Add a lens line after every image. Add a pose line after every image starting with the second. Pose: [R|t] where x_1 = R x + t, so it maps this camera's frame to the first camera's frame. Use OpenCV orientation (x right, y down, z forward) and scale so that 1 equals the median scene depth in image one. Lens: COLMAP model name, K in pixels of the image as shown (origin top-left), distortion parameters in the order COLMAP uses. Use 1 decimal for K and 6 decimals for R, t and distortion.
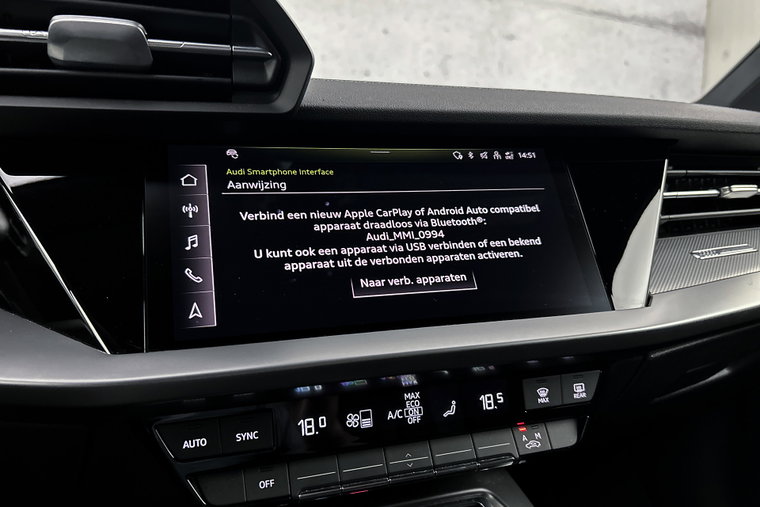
lens RADIAL K [[576.3, 0, 385.0], [0, 576.3, 255.3], [0, 0, 1]] dist [0.048279, -0.070301]
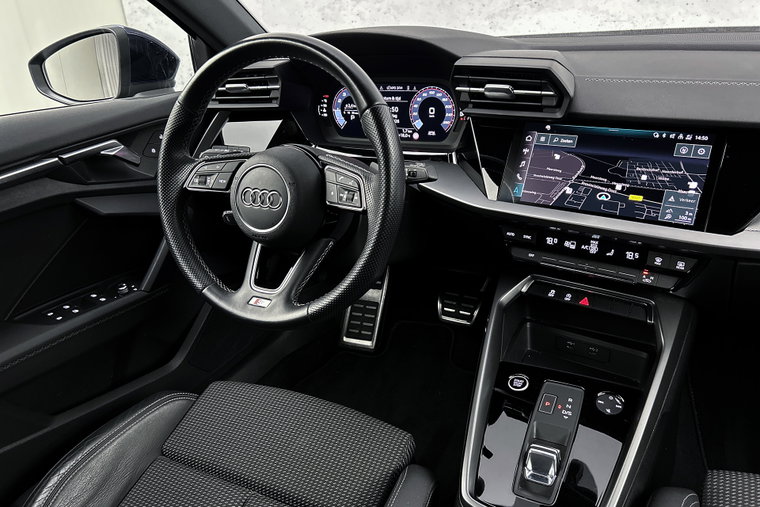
lens RADIAL K [[576.3, 0, 381.2], [0, 576.3, 249.1], [0, 0, 1]] dist [0.048279, -0.070301]
pose [[0.573292, 0.300007, -0.762452, 1.374168], [-0.028466, 0.937286, 0.347396, -0.533172], [0.818857, -0.177455, 0.545878, -1.019920]]
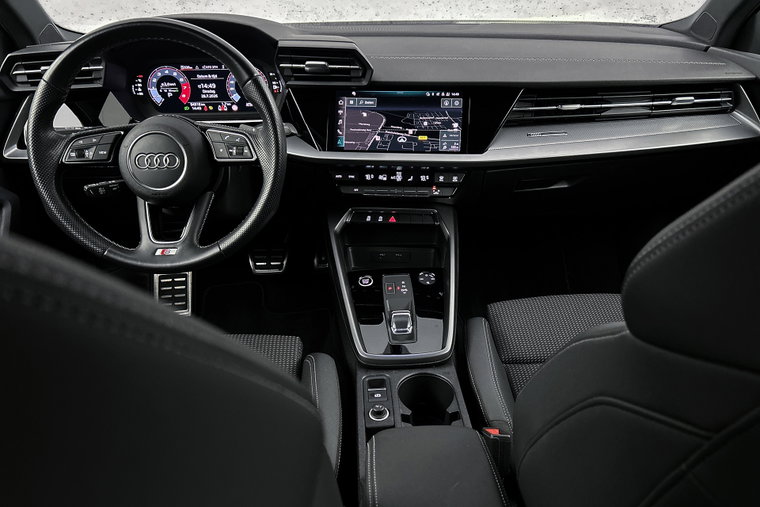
lens RADIAL K [[576.3, 0, 384.0], [0, 576.3, 267.5], [0, 0, 1]] dist [0.048279, -0.070301]
pose [[0.910261, 0.190605, -0.367552, 1.327516], [-0.044203, 0.927396, 0.371459, -0.499066], [0.411669, -0.321878, 0.852598, -2.116988]]
